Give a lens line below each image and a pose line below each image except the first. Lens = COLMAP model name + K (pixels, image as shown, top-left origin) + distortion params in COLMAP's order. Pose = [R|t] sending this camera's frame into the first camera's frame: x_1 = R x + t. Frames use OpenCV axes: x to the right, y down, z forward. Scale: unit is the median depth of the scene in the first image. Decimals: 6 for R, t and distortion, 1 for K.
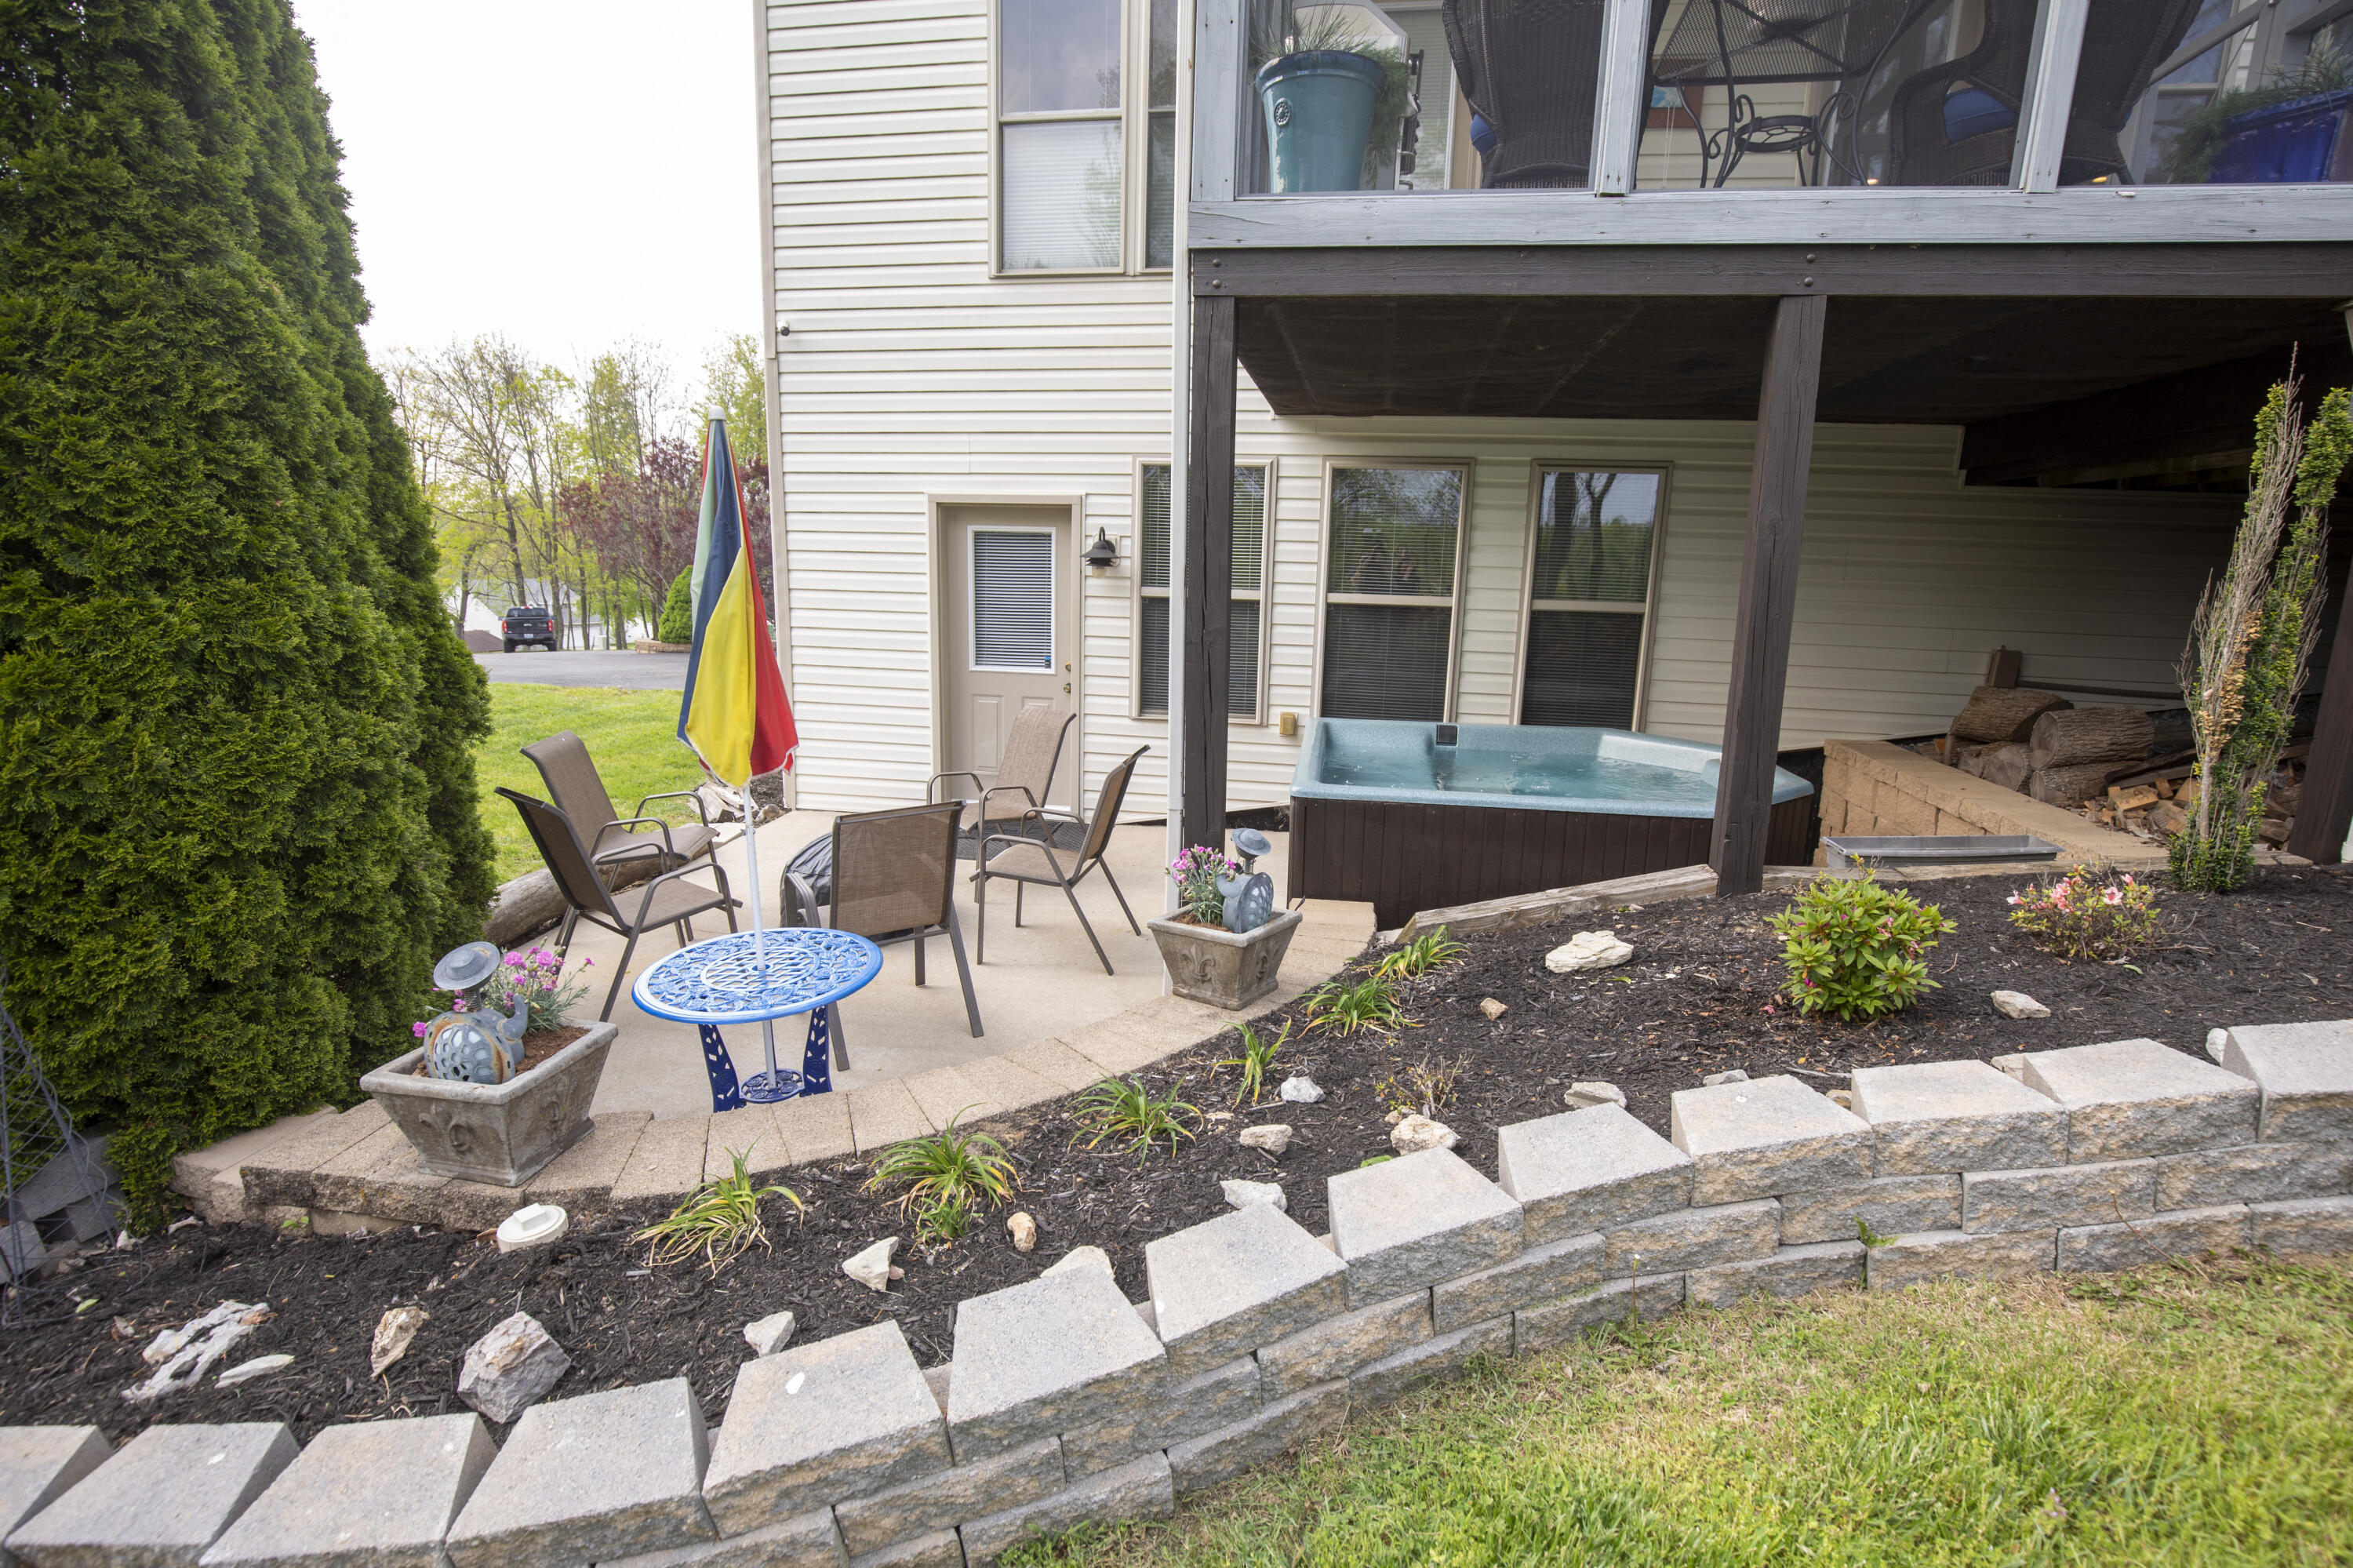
lens RADIAL K [[1090.1, 0, 1182.8], [0, 1090.1, 779.7], [0, 0, 1]] dist [-0.024212, 0.000363]
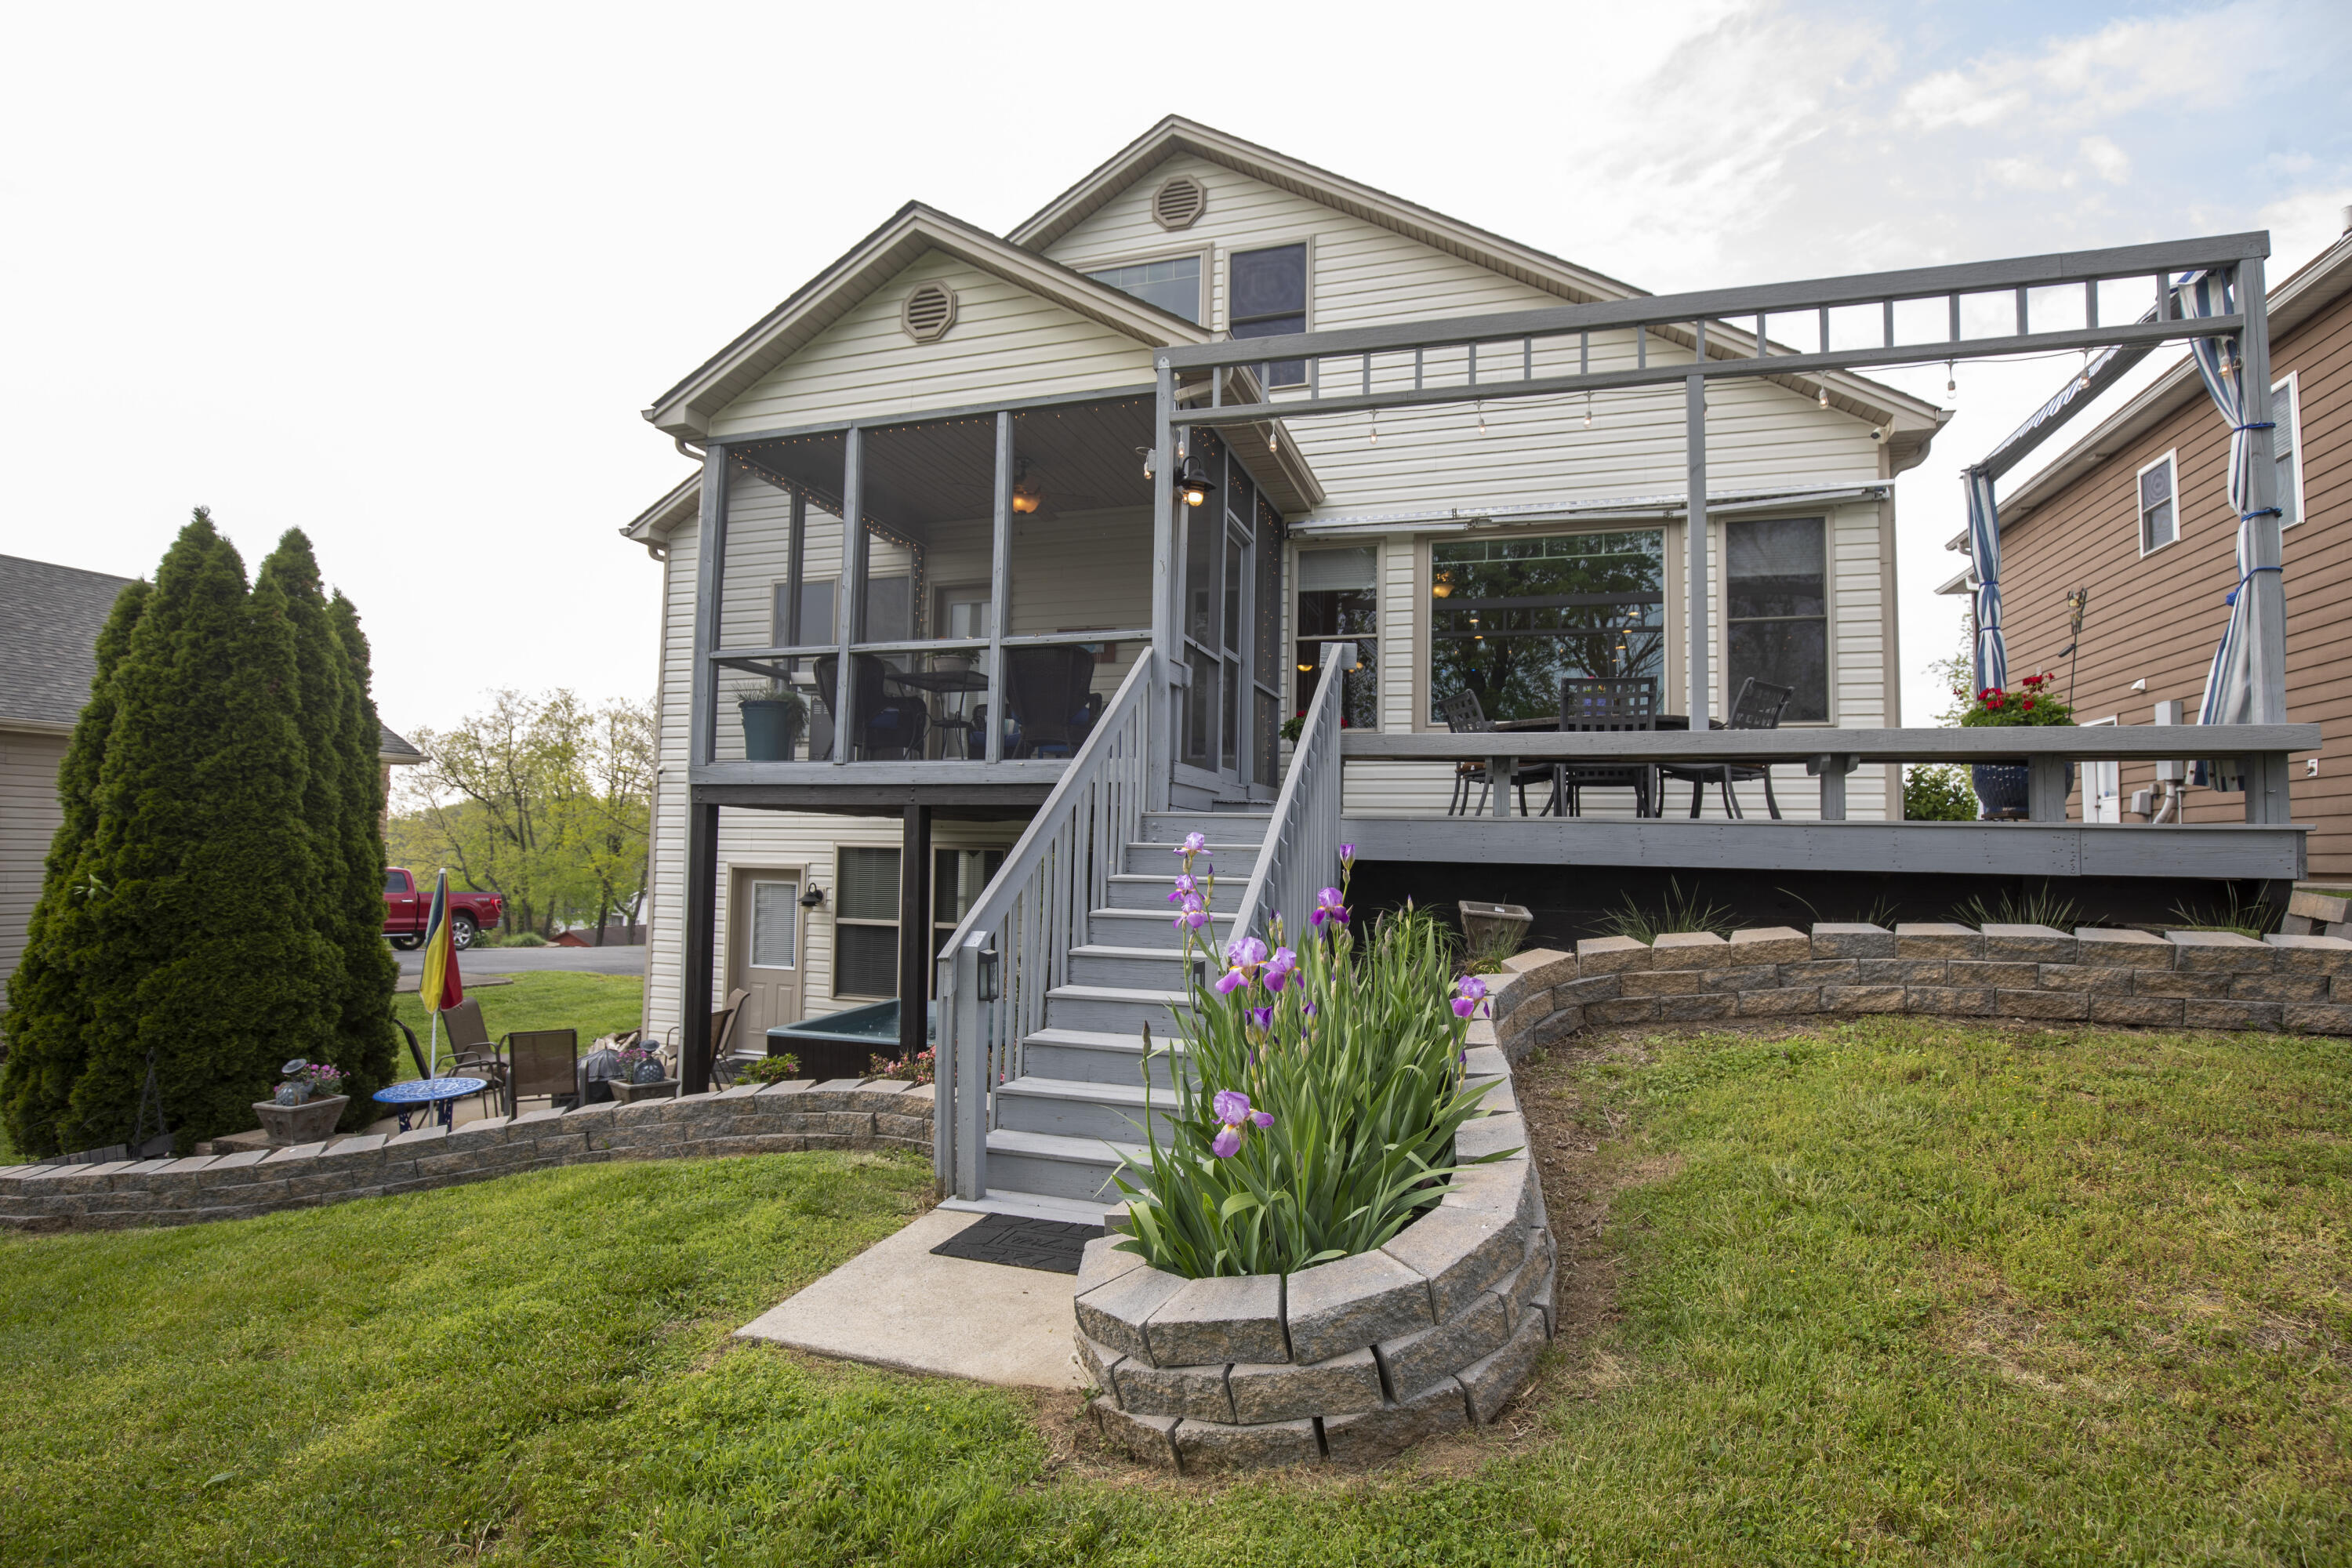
lens RADIAL K [[1089.6, 0, 1224.5], [0, 1089.6, 778.3], [0, 0, 1]] dist [-0.024212, 0.000363]
pose [[0.992243, -0.012346, -0.123696, 2.125064], [-0.021011, 0.964084, -0.264767, 0.126808], [0.122522, 0.265312, 0.956346, -1.610921]]
